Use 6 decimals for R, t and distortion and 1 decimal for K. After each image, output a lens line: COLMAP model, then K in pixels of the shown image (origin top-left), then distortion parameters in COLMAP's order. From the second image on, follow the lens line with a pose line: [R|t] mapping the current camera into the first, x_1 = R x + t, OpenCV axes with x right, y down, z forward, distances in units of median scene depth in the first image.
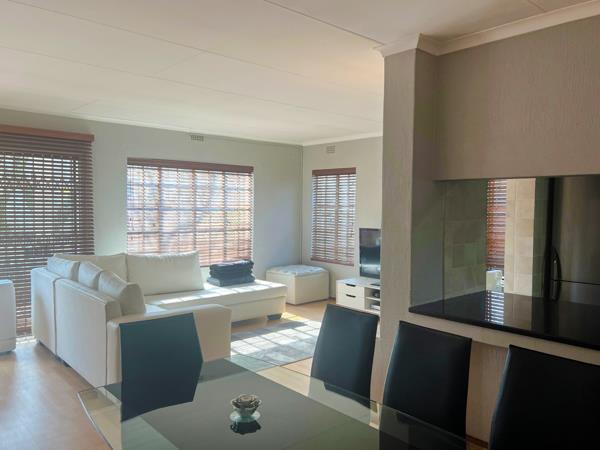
lens RADIAL K [[465.6, 0, 301.8], [0, 465.6, 230.6], [0, 0, 1]] dist [0.006294, -0.003626]
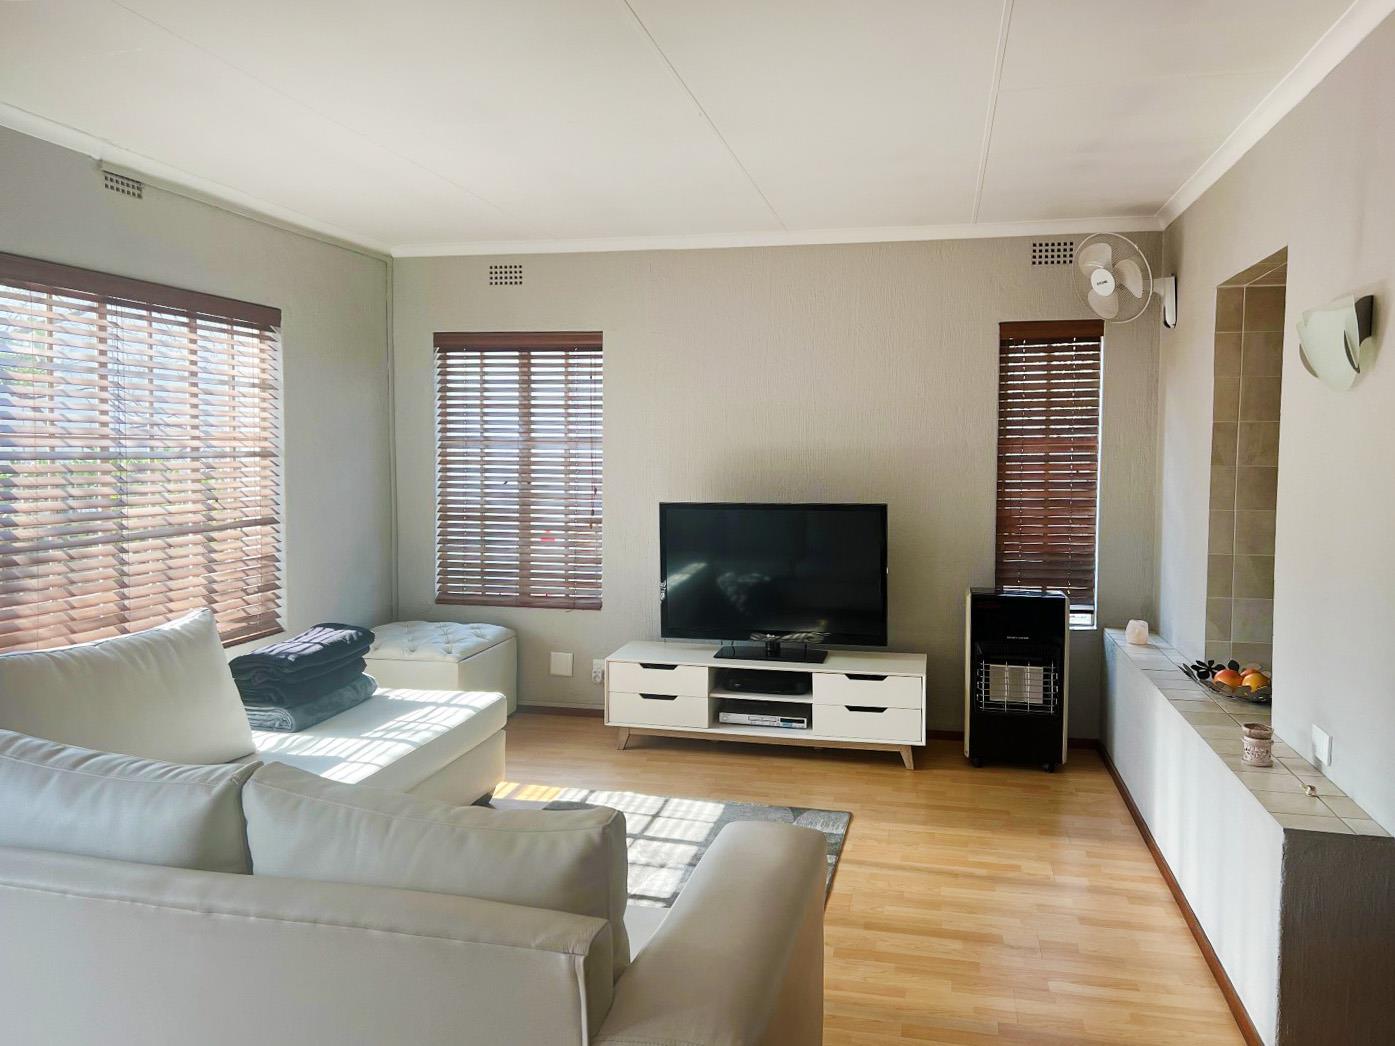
lens RADIAL K [[1049.6, 0, 690.3], [0, 1049.6, 521.5], [0, 0, 1]] dist [0.059869, -0.031604]
pose [[0.810182, -0.046466, 0.584334, -0.302415], [0.034483, 0.998905, 0.031622, -0.014492], [-0.585164, -0.005470, 0.810897, 0.313395]]
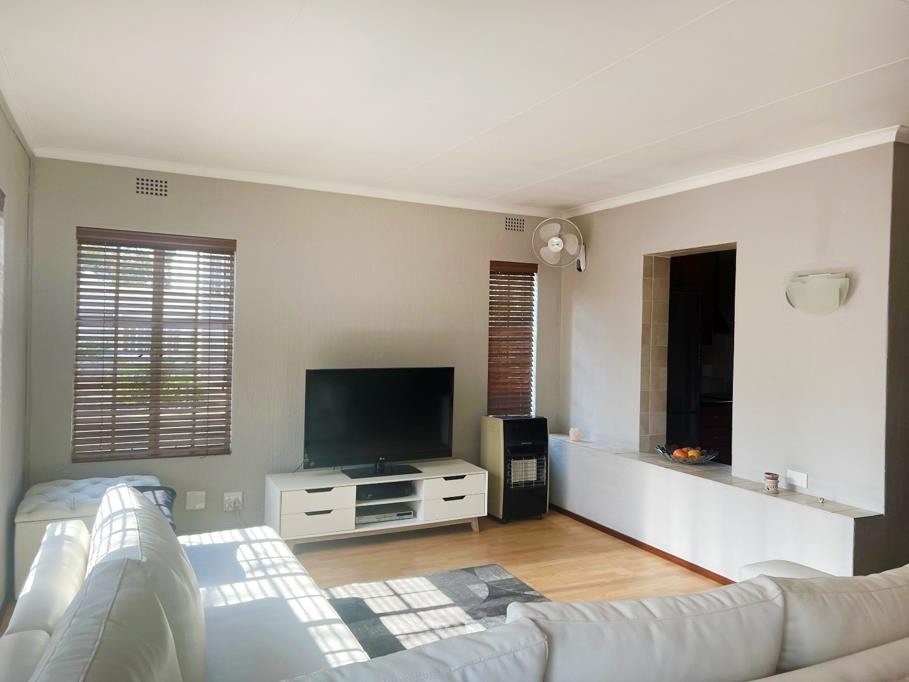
lens RADIAL K [[683.9, 0, 452.2], [0, 683.9, 334.0], [0, 0, 1]] dist [0.059869, -0.031604]
pose [[0.262455, -0.010849, 0.964883, -0.492289], [0.030770, 0.999522, 0.002869, -0.037501], [-0.964454, 0.028937, 0.262663, 0.614193]]
